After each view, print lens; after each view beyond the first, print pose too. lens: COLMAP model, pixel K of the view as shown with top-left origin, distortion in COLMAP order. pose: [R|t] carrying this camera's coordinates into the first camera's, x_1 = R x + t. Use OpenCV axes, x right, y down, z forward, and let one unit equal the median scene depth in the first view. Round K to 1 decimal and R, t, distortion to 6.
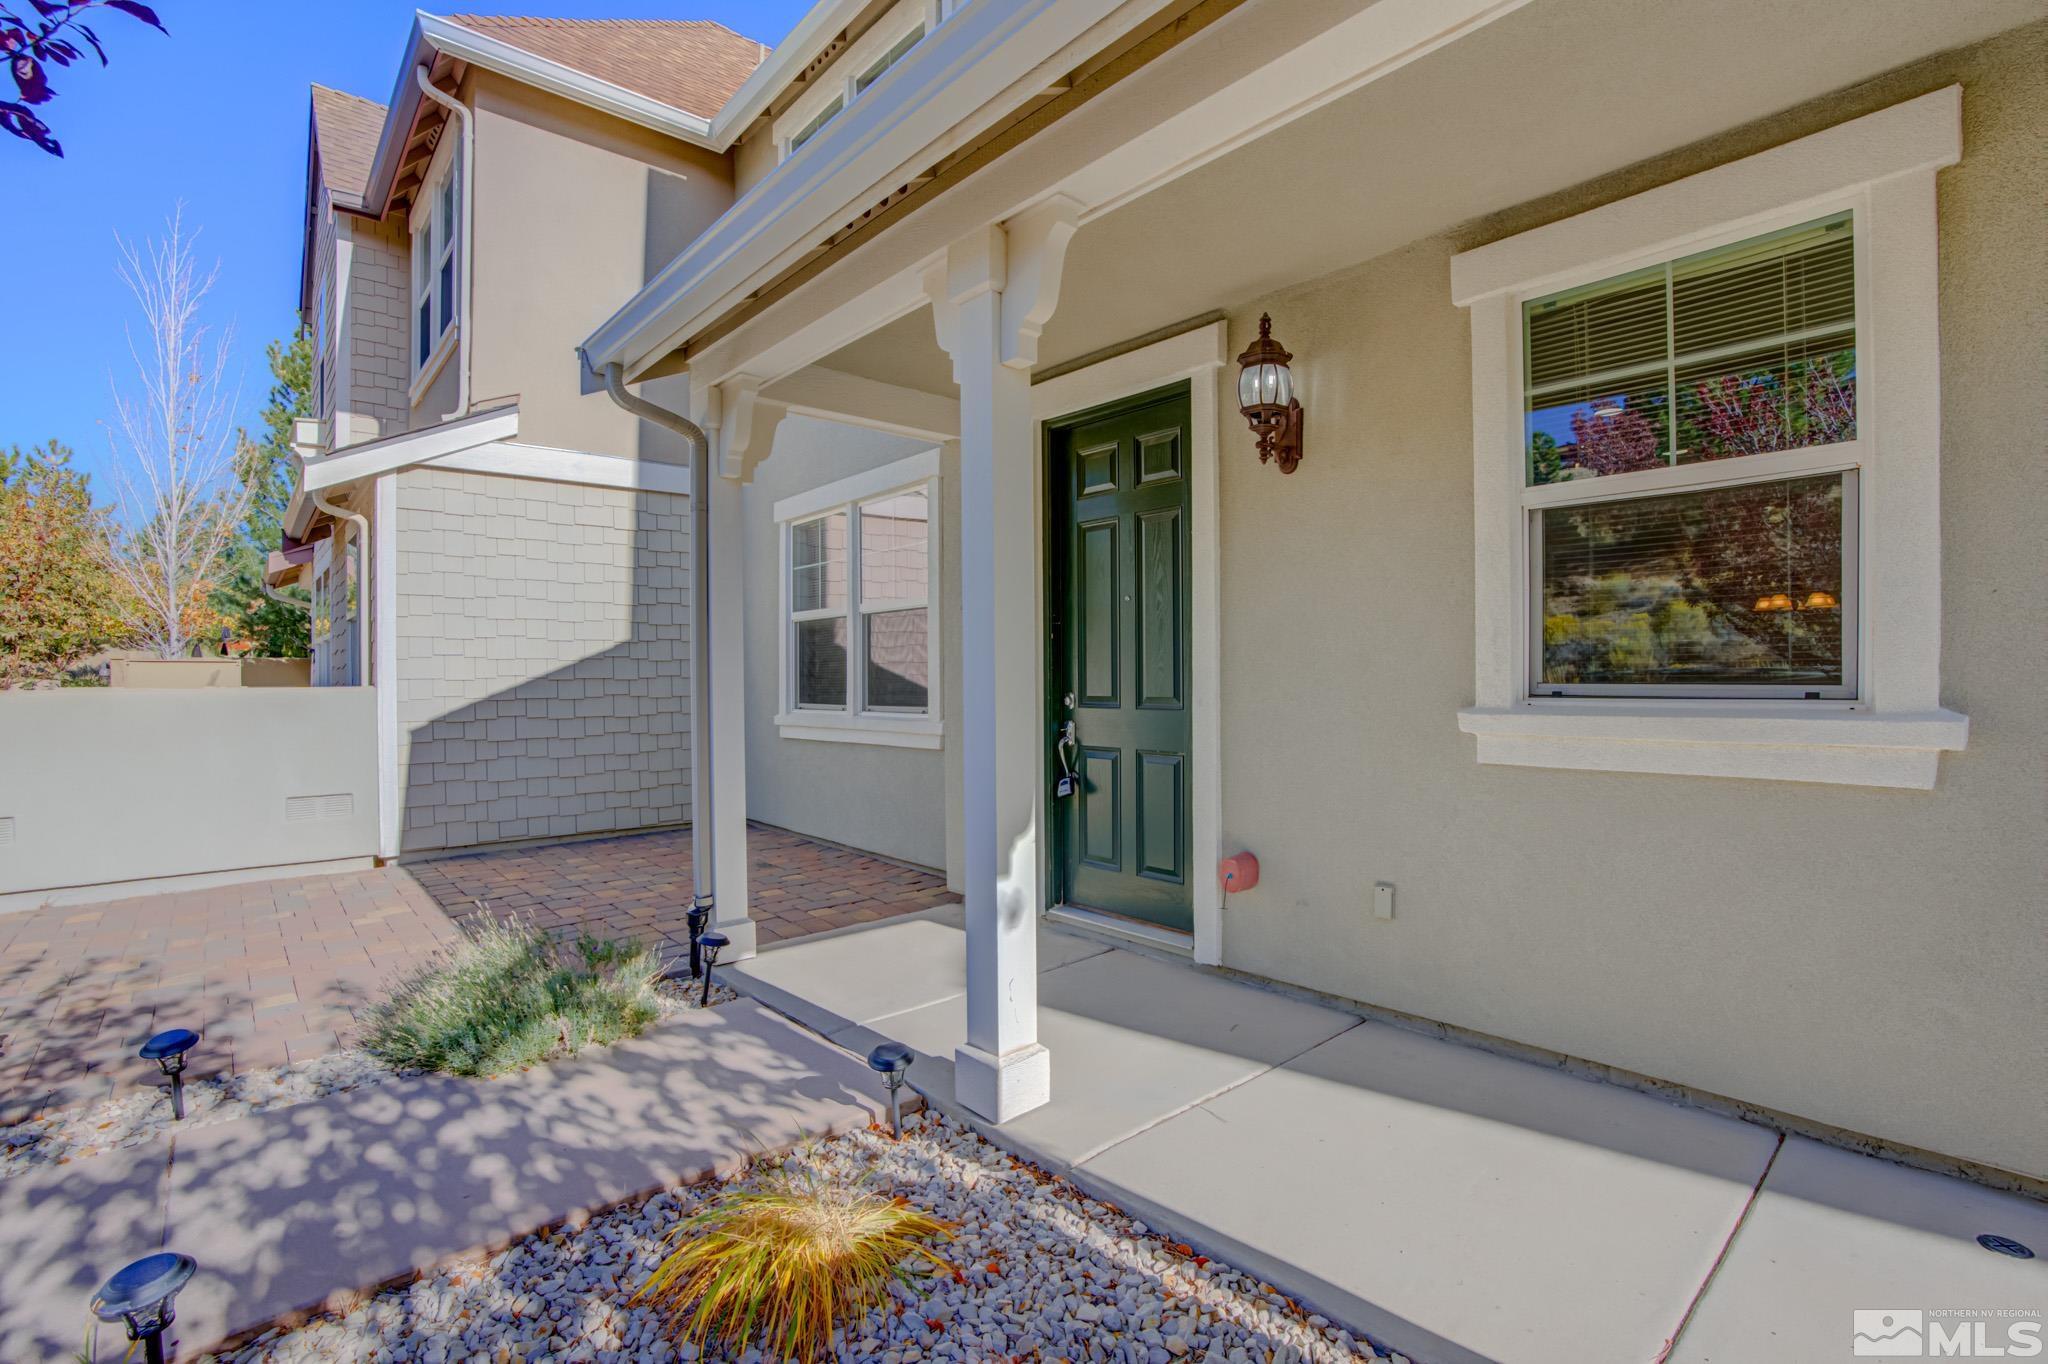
lens RADIAL K [[961.1, 0, 1024.8], [0, 961.1, 687.6], [0, 0, 1]] dist [-0.054936, 0.018100]
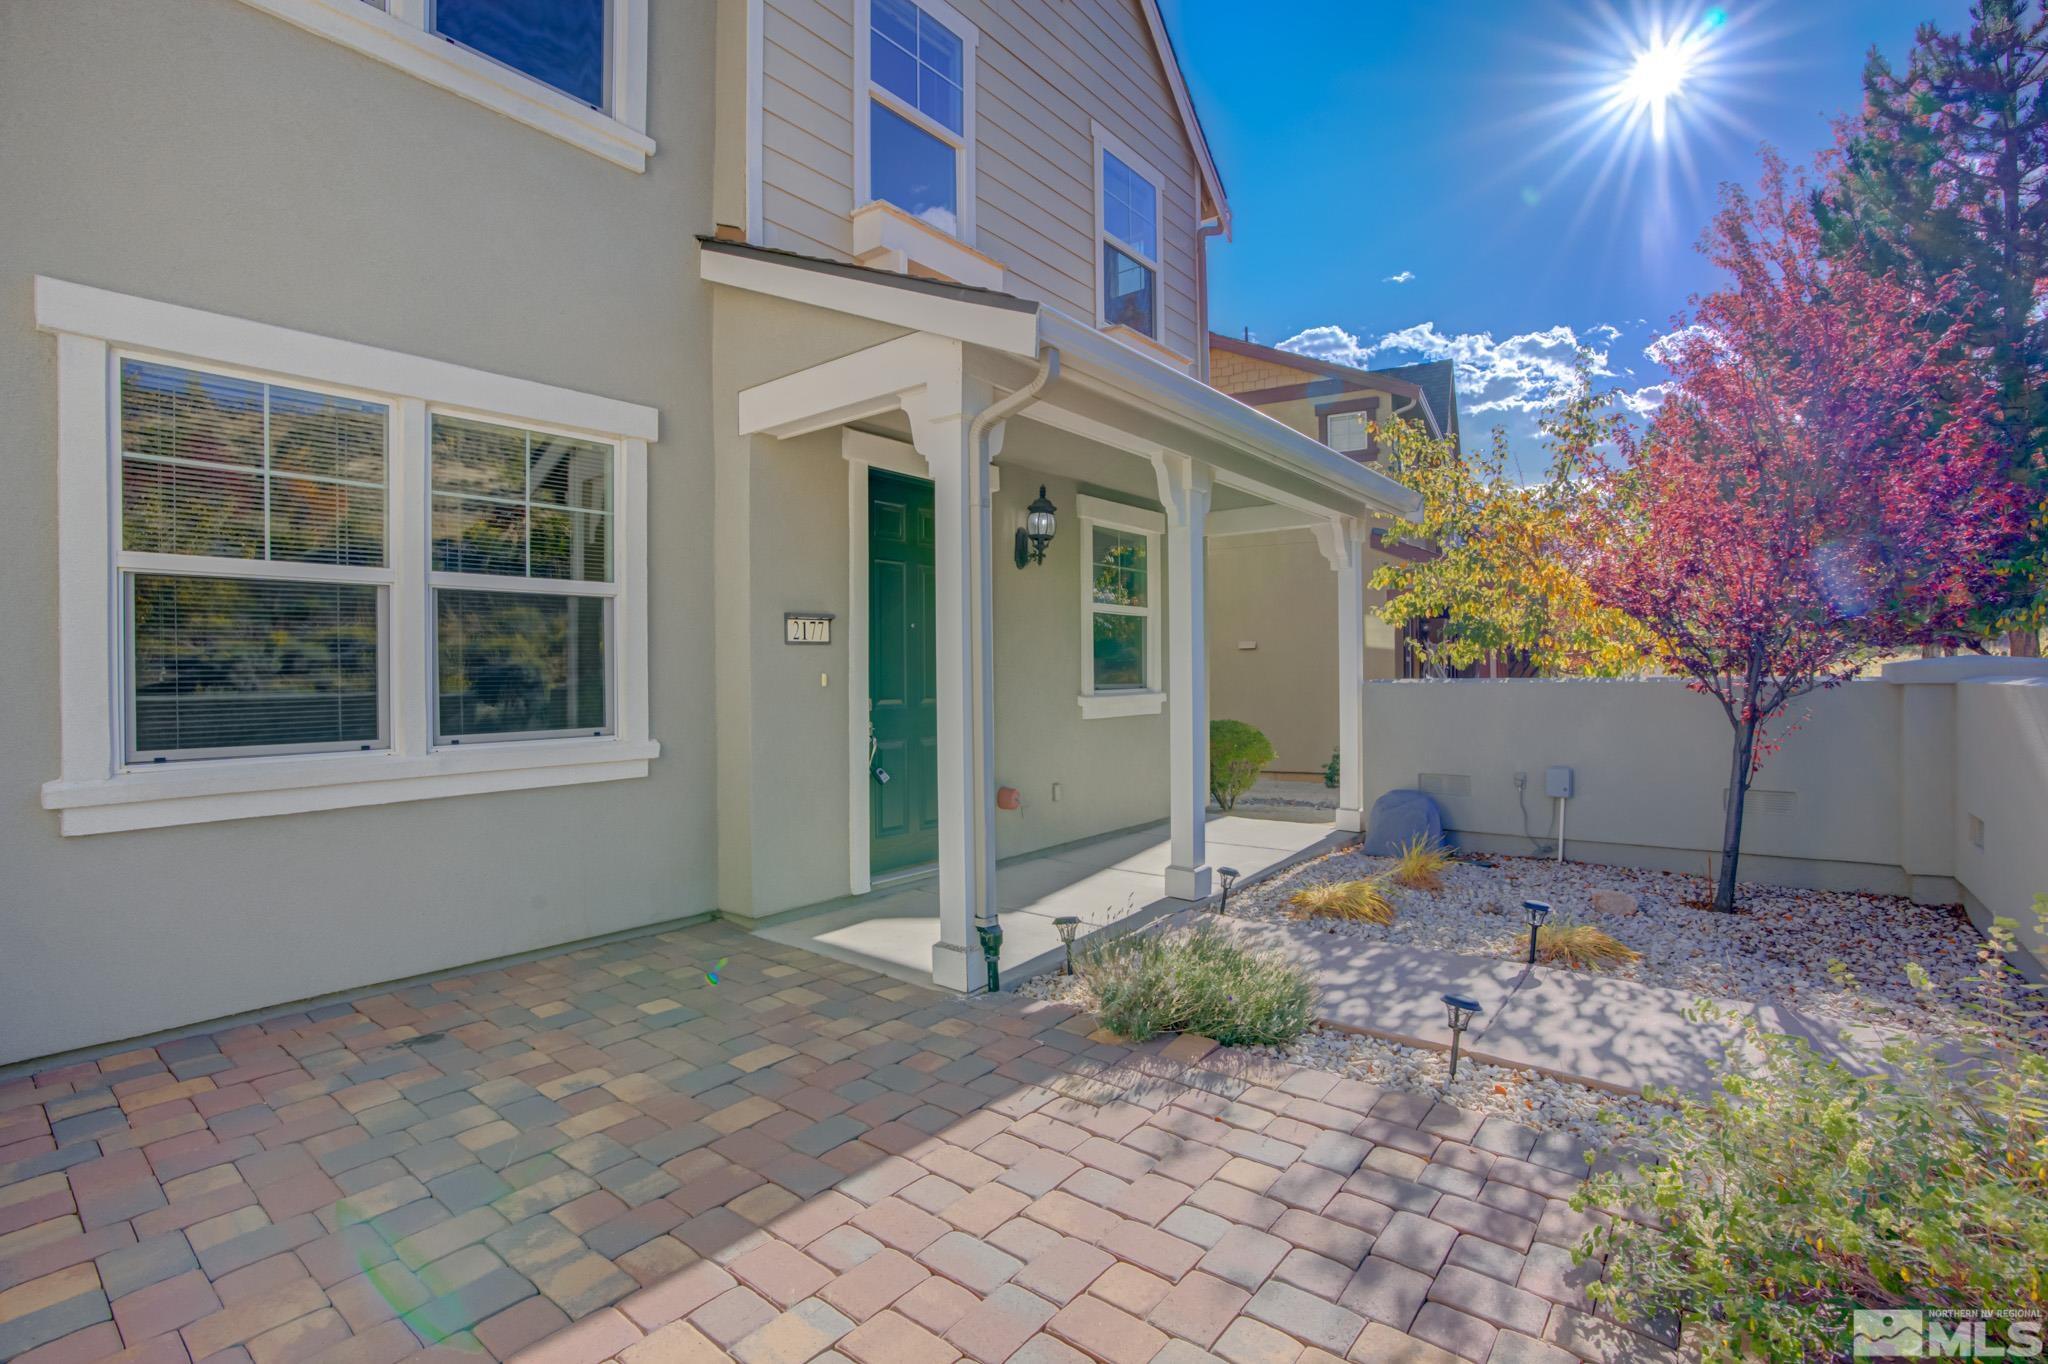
lens RADIAL K [[961.1, 0, 1026.5], [0, 961.1, 673.9], [0, 0, 1]] dist [-0.054936, 0.018100]
pose [[-0.198692, -0.000706, 0.980062, -2.078840], [0.013784, 0.999899, 0.003515, -0.045469], [-0.979965, 0.014207, -0.198662, 1.850559]]
